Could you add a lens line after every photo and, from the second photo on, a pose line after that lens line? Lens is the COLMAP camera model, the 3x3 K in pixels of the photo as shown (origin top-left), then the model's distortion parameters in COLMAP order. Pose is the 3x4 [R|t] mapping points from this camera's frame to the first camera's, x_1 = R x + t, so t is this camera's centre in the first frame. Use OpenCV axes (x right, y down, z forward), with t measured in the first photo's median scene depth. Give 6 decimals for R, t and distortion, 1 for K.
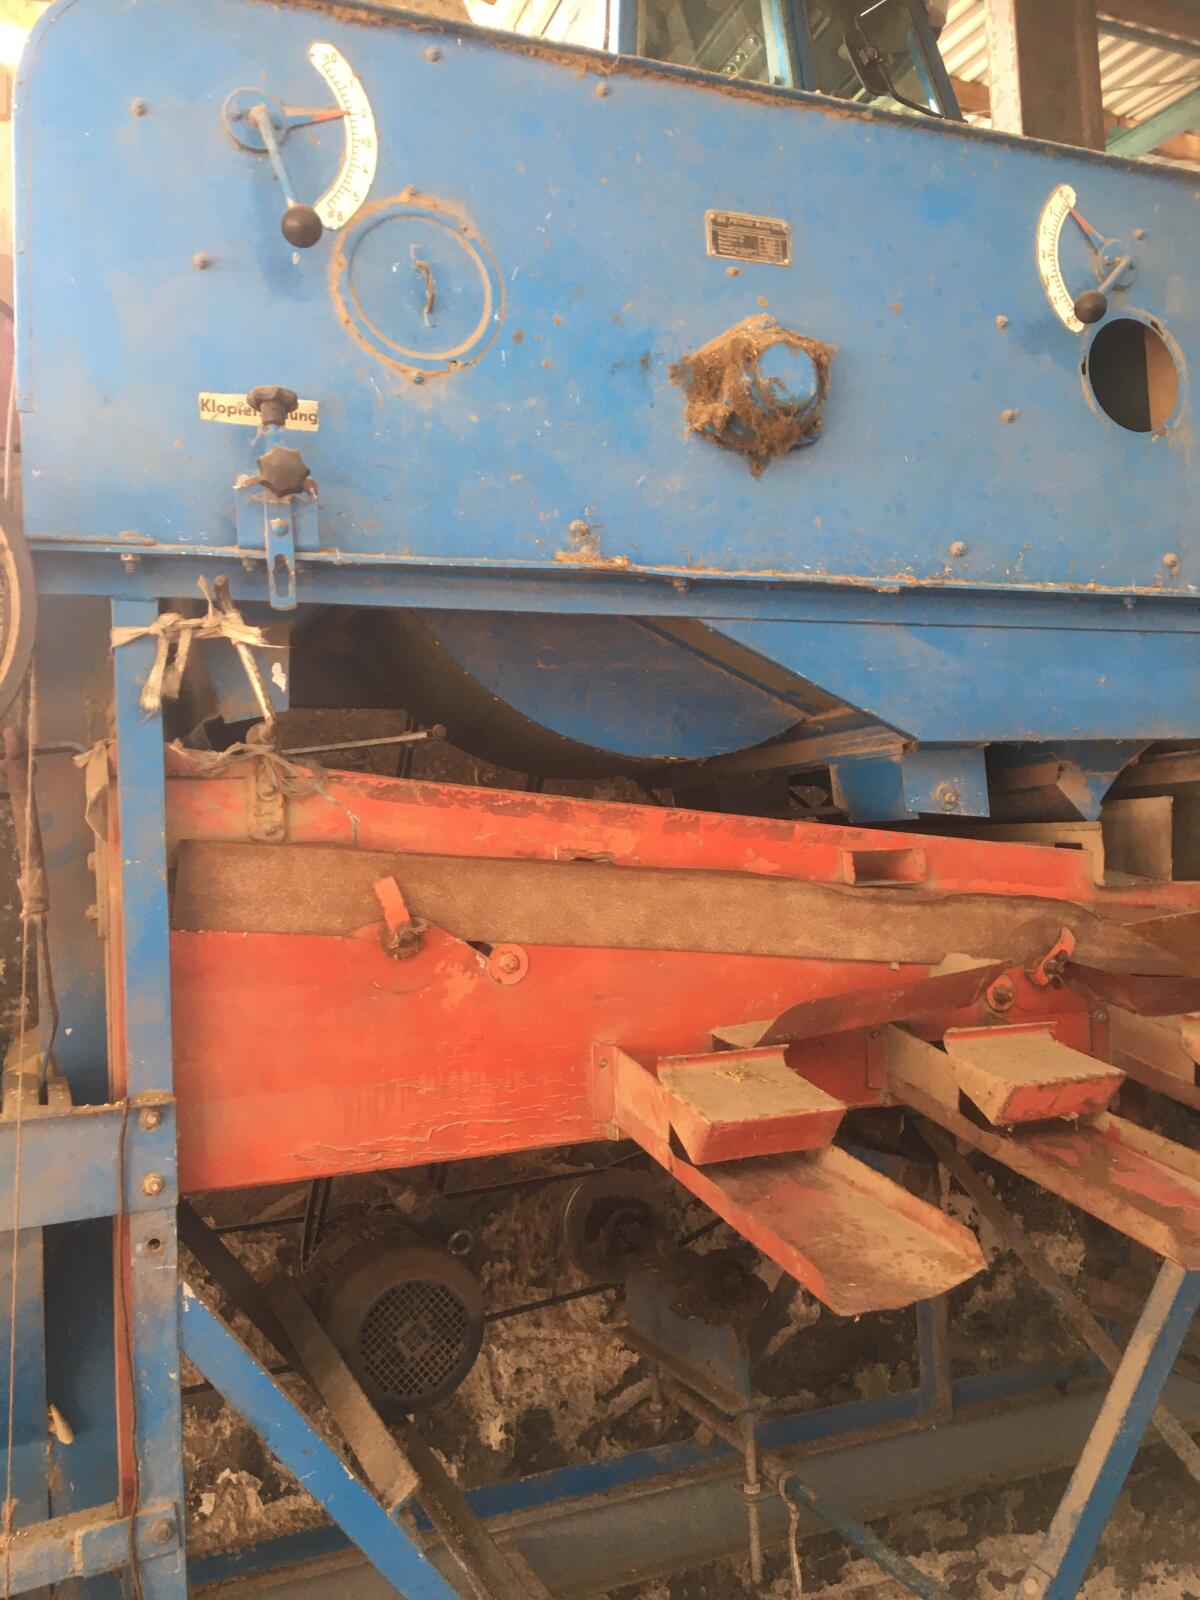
lens RADIAL K [[1383.5, 0, 600.0], [0, 1383.5, 800.0], [0, 0, 1]] dist [0.115511, -0.146570]
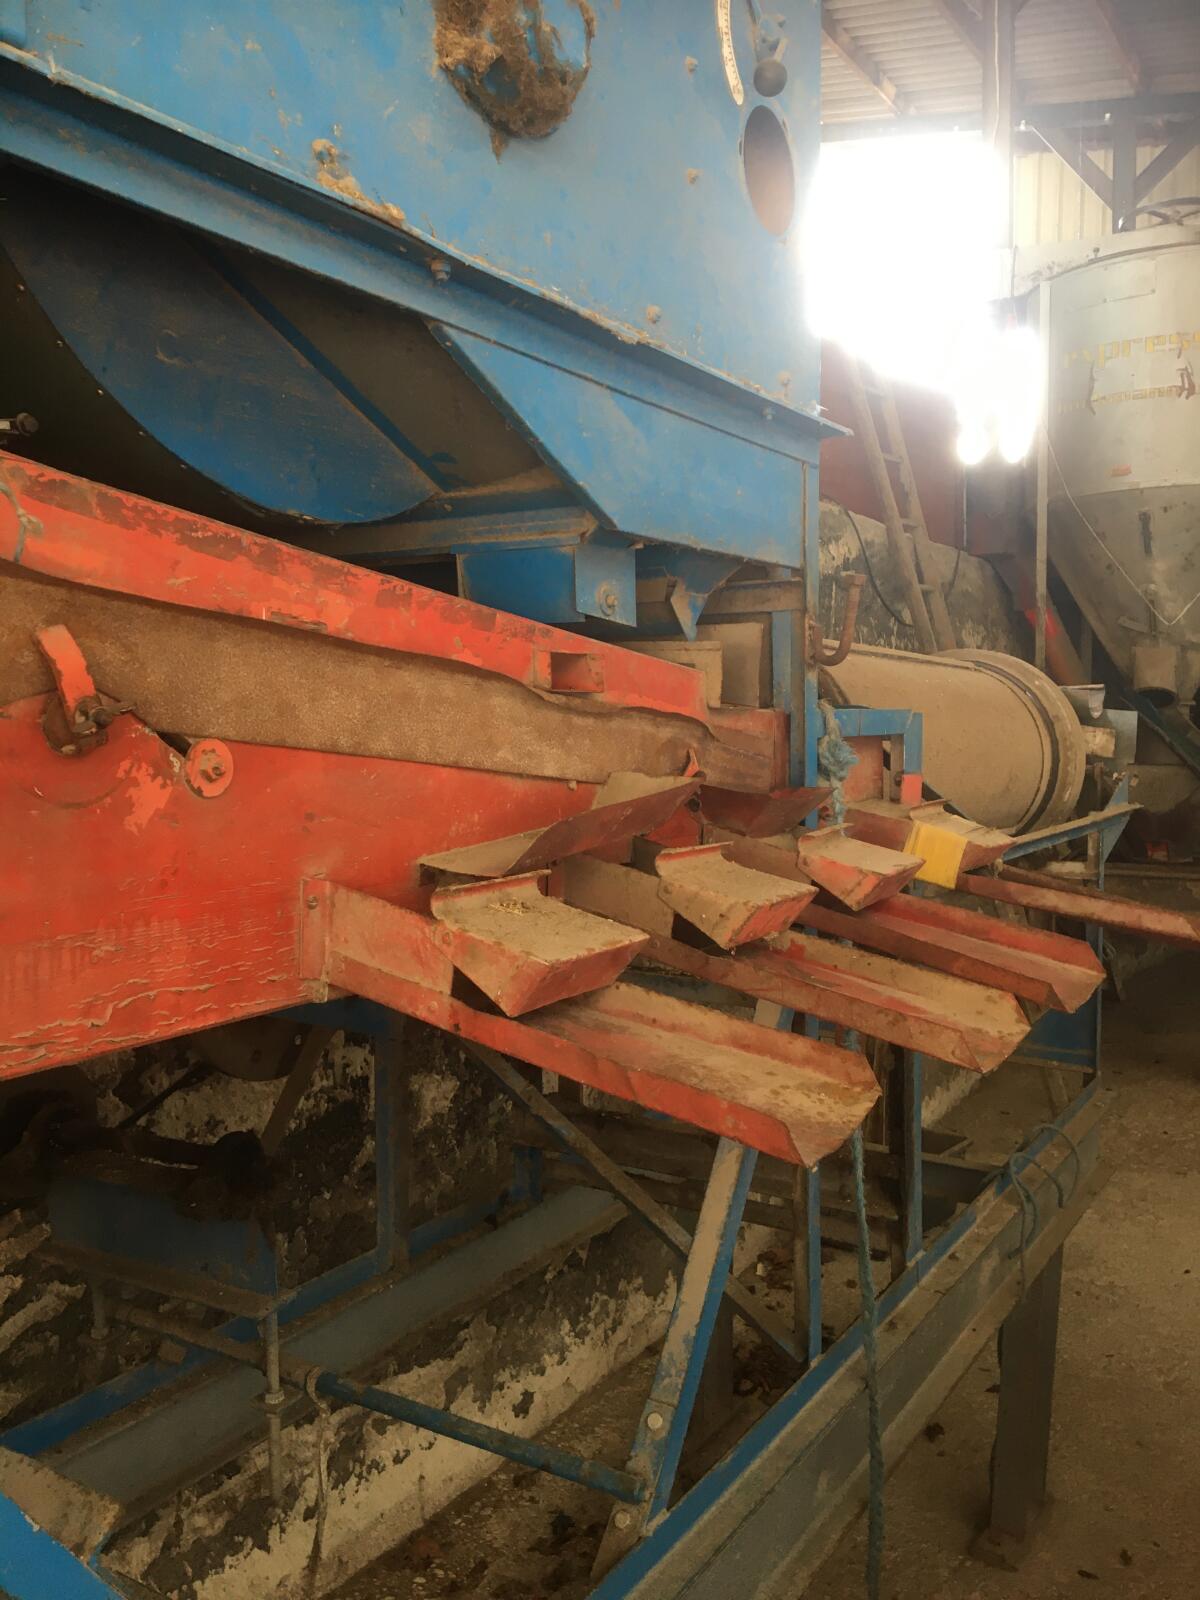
lens RADIAL K [[1368.2, 0, 600.0], [0, 1368.2, 800.0], [0, 0, 1]] dist [0.118176, -0.203504]
pose [[0.811554, 0.006158, 0.584245, -0.302051], [-0.059681, 0.995588, 0.072407, 0.069665], [-0.581221, -0.093630, 0.808341, 0.309171]]
